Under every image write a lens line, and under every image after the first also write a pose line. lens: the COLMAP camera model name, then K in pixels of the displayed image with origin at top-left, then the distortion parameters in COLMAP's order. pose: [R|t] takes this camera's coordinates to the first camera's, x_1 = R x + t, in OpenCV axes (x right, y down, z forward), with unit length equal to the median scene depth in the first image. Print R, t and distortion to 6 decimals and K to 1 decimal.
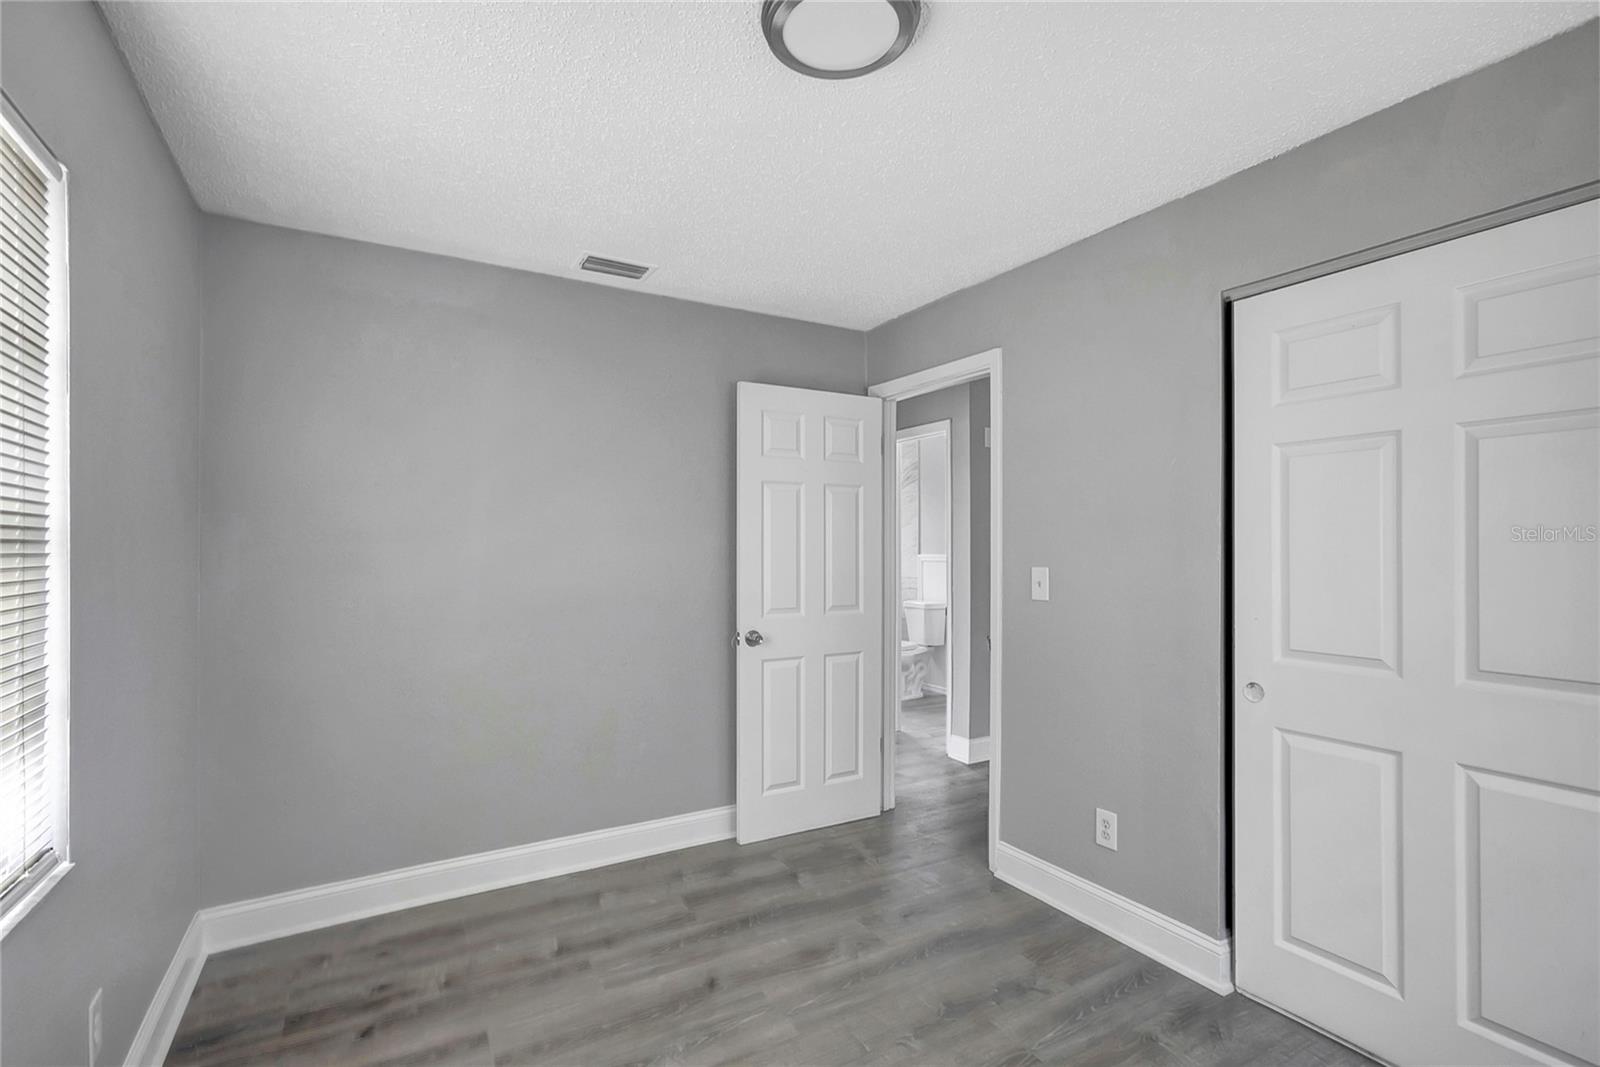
lens RADIAL K [[746.2, 0, 801.6], [0, 746.2, 541.1], [0, 0, 1]] dist [-0.001165, -0.000173]
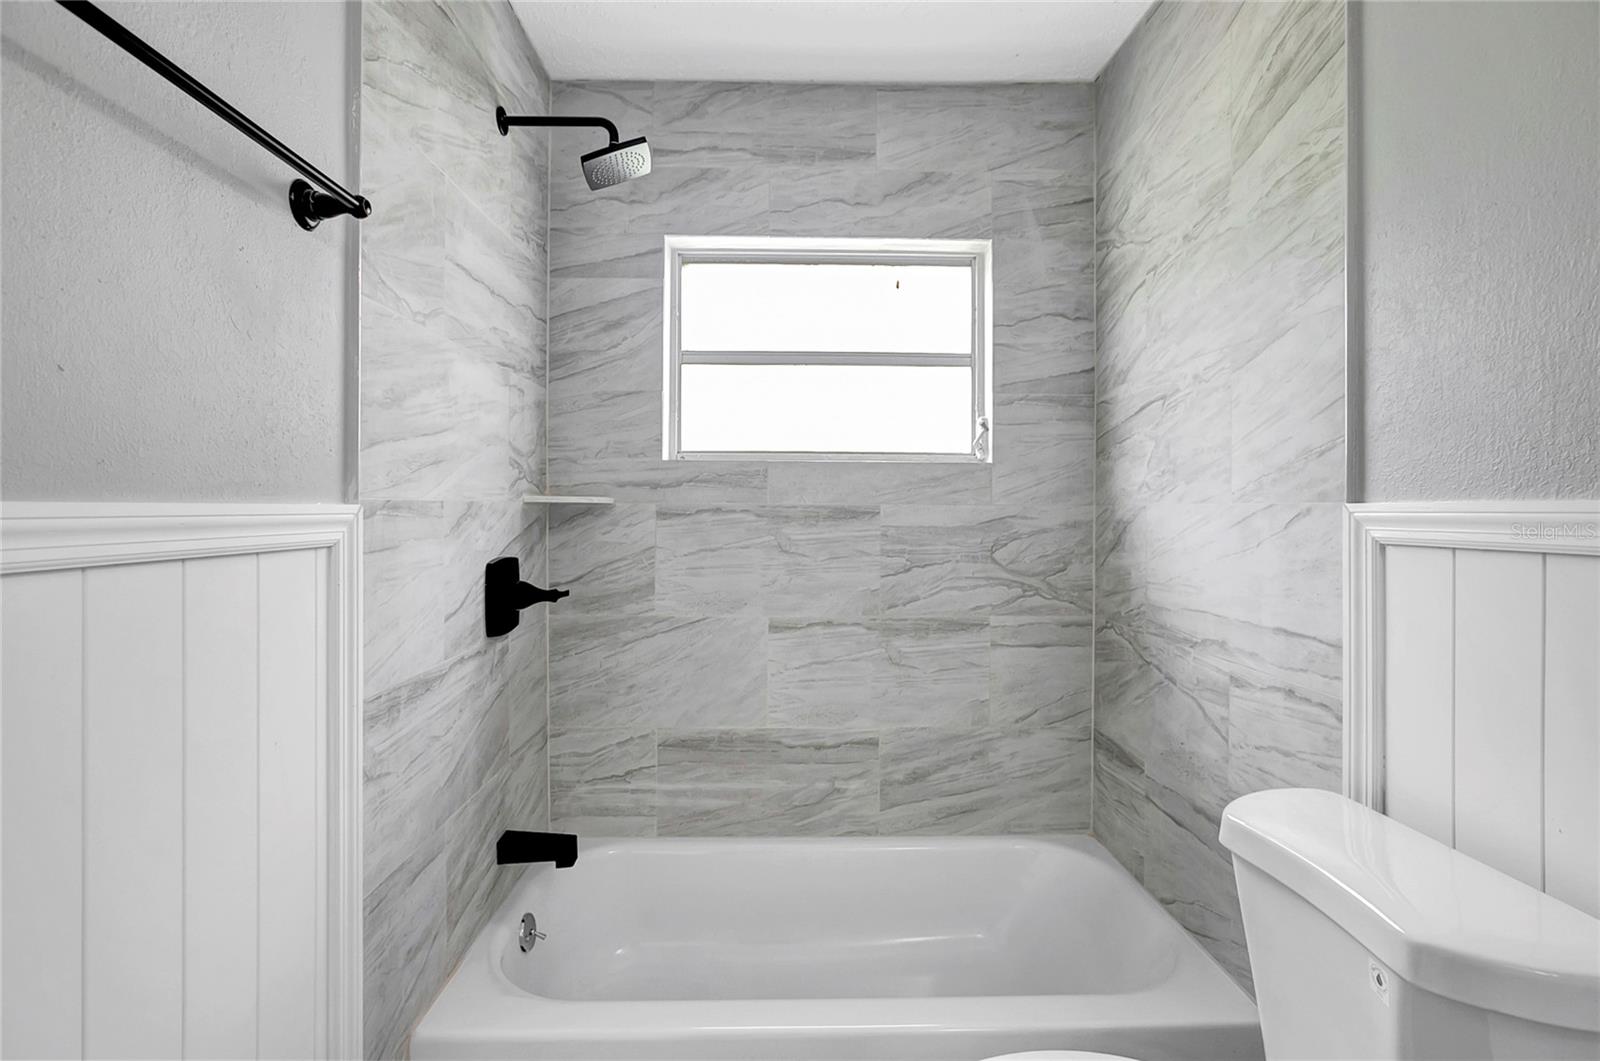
lens RADIAL K [[729.3, 0, 792.4], [0, 729.3, 503.1], [0, 0, 1]] dist [-0.019188, 0.001596]
pose [[0.875911, -0.001882, -0.482468, 0.128523], [0.003504, 0.999991, 0.002461, 0.017430], [0.482459, -0.003846, 0.875910, 0.819301]]
